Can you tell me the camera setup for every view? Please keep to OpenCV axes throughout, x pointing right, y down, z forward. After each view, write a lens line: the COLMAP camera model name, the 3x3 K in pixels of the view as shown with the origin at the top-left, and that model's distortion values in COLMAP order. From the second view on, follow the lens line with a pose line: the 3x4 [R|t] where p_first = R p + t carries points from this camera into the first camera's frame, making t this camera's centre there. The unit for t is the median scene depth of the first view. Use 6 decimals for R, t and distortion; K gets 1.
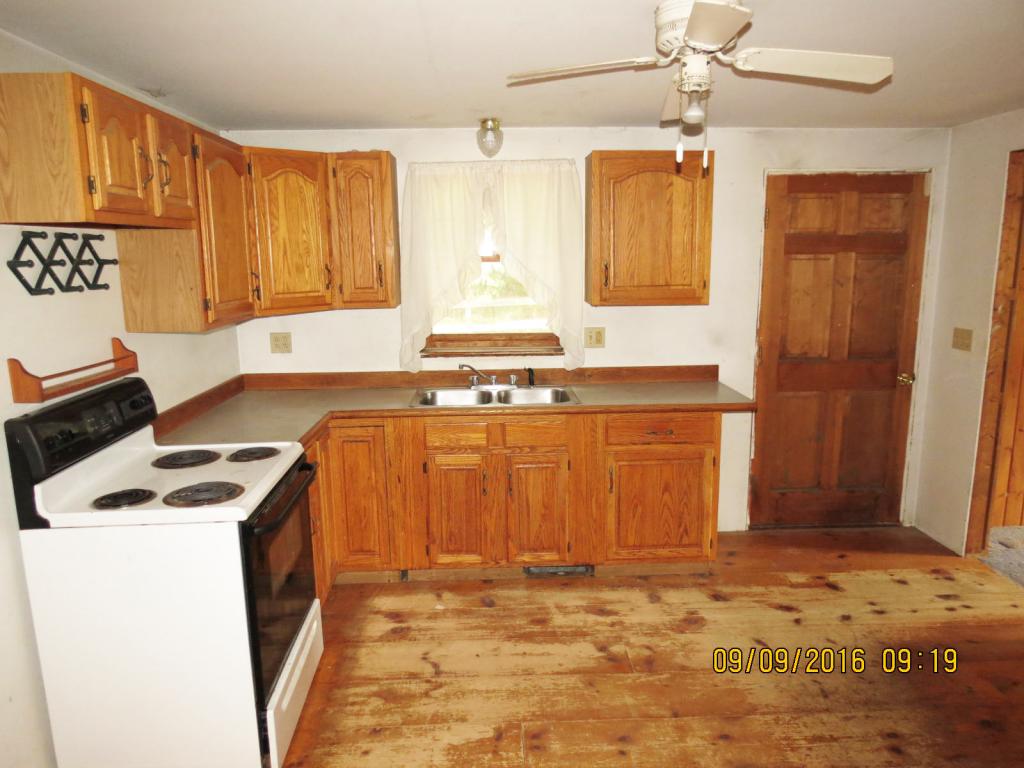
lens RADIAL K [[729.4, 0, 507.7], [0, 729.4, 387.4], [0, 0, 1]] dist [-0.032247, 0.017529]
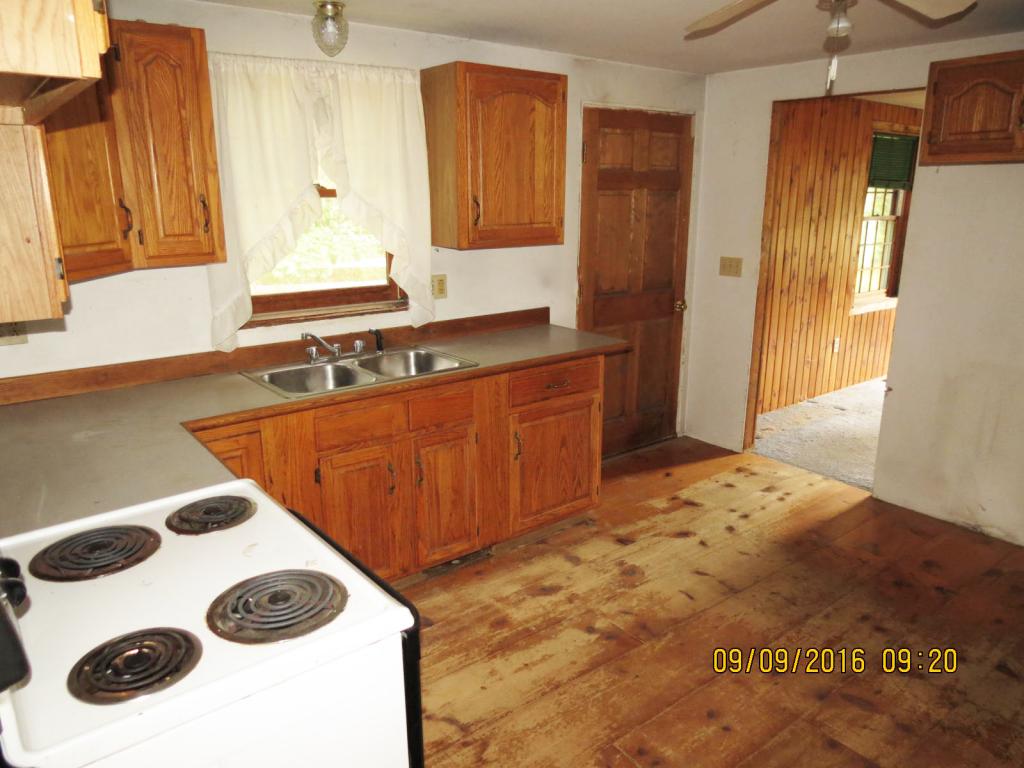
lens RADIAL K [[729.4, 0, 511.1], [0, 729.4, 386.1], [0, 0, 1]] dist [-0.032247, 0.017529]
pose [[0.810272, -0.142400, 0.568490, -0.358577], [0.098345, 0.989314, 0.107639, -0.041048], [-0.577743, -0.031309, 0.815618, 0.276823]]
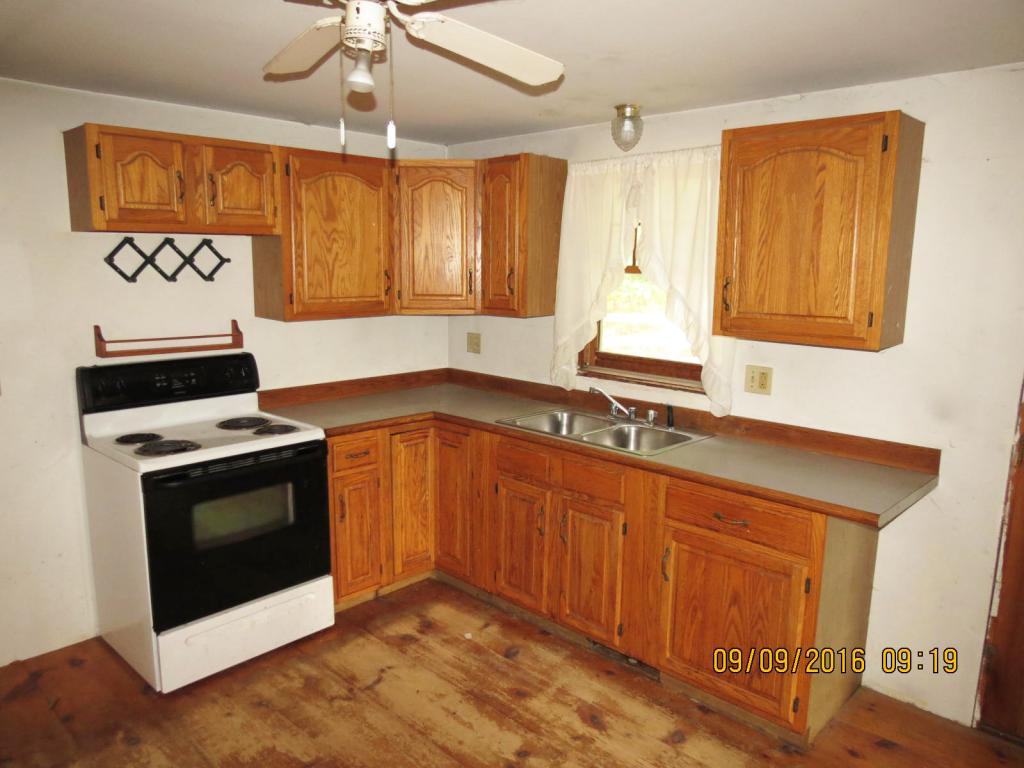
lens RADIAL K [[729.4, 0, 507.1], [0, 729.4, 386.5], [0, 0, 1]] dist [-0.032247, 0.017529]
pose [[0.693168, 0.144095, -0.706226, 0.532145], [-0.153509, 0.986847, 0.050681, -0.067638], [0.704239, 0.073282, 0.706170, 0.331755]]
